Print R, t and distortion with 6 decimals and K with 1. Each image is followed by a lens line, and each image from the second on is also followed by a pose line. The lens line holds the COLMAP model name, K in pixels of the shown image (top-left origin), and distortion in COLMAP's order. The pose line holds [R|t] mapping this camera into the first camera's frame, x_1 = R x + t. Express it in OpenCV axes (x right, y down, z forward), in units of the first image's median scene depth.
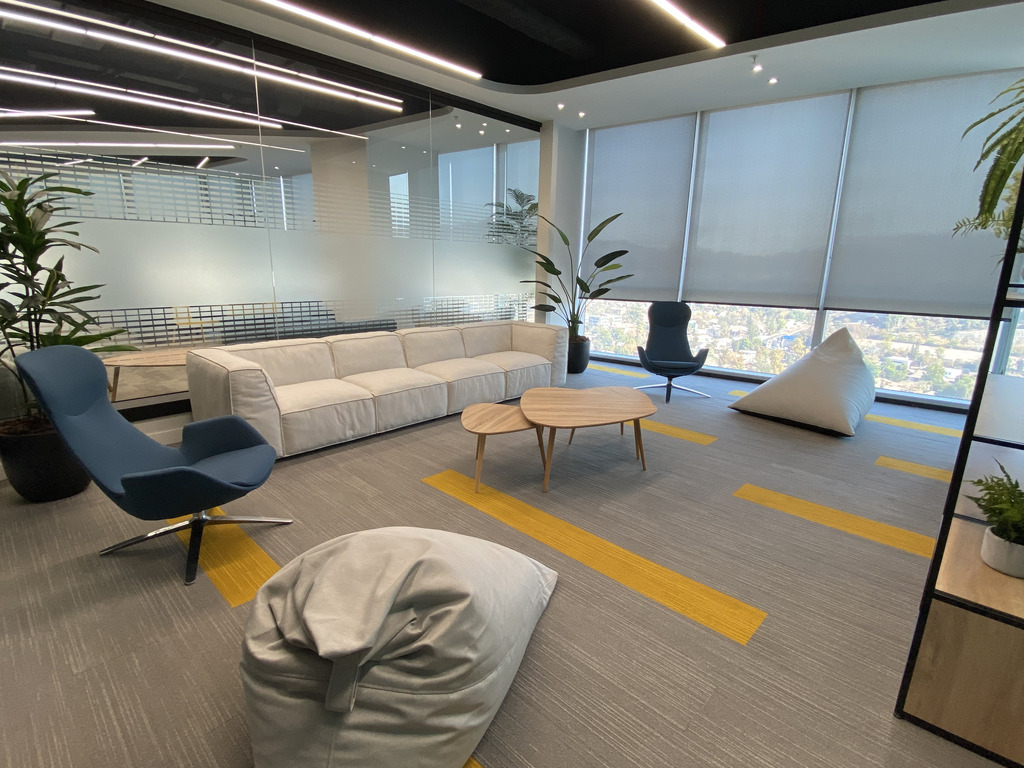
lens RADIAL K [[510.1, 0, 512.0], [0, 510.1, 384.0], [0, 0, 1]] dist [-0.000761, -0.002211]
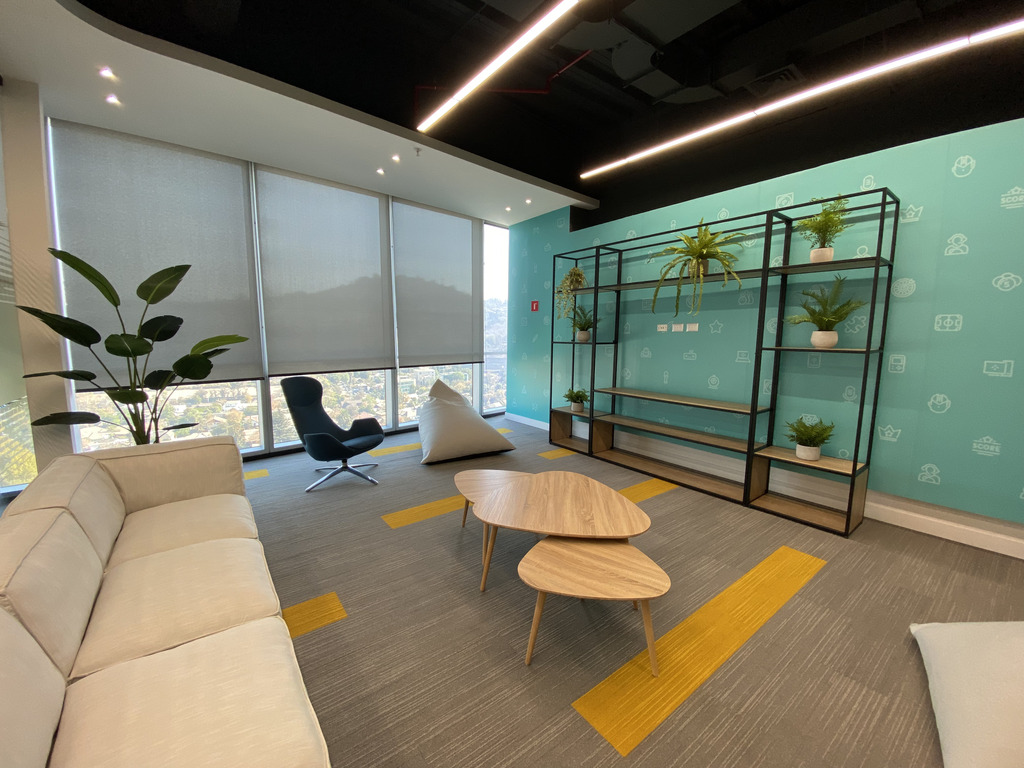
lens RADIAL K [[409.7, 0, 510.8], [0, 409.7, 384.4], [0, 0, 1]] dist [0.000179, -0.000285]
pose [[0.161568, -0.142147, 0.976571, -0.440388], [0.226104, 0.968581, 0.103576, -0.200378], [-0.960610, 0.204072, 0.188632, 0.757744]]
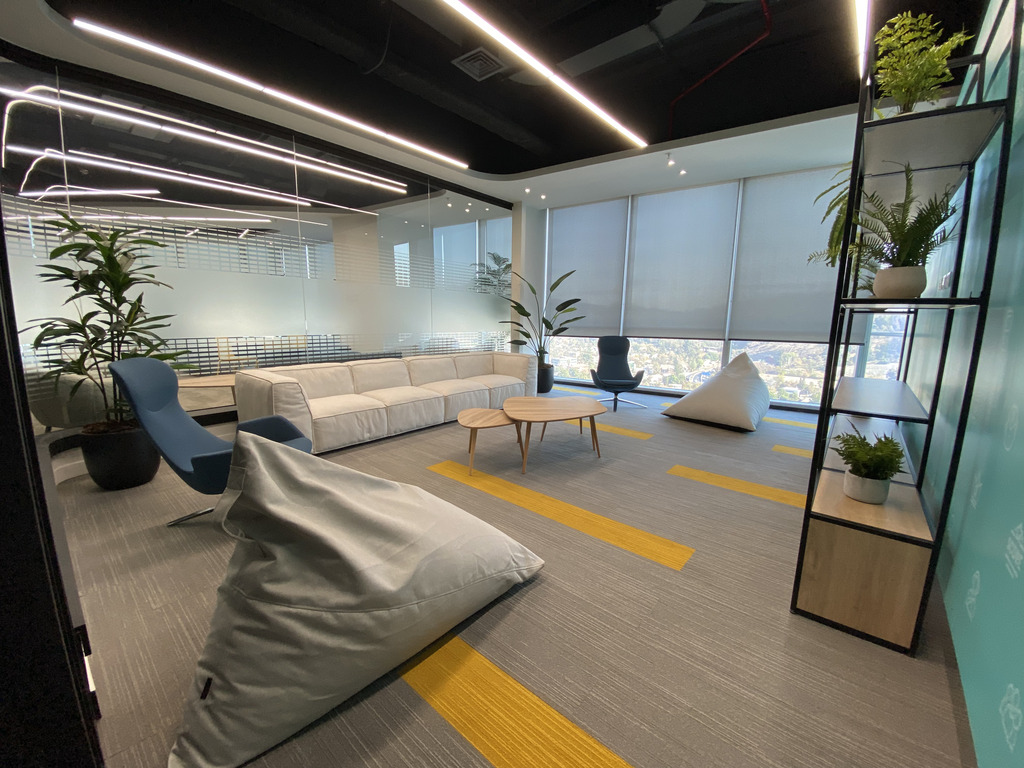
lens RADIAL K [[409.7, 0, 510.8], [0, 409.7, 384.4], [0, 0, 1]] dist [0.000179, -0.000285]
pose [[0.998627, -0.014491, 0.050332, -0.012495], [0.017977, 0.997420, -0.069502, 0.044621], [-0.049195, 0.070311, 0.996311, -0.033152]]
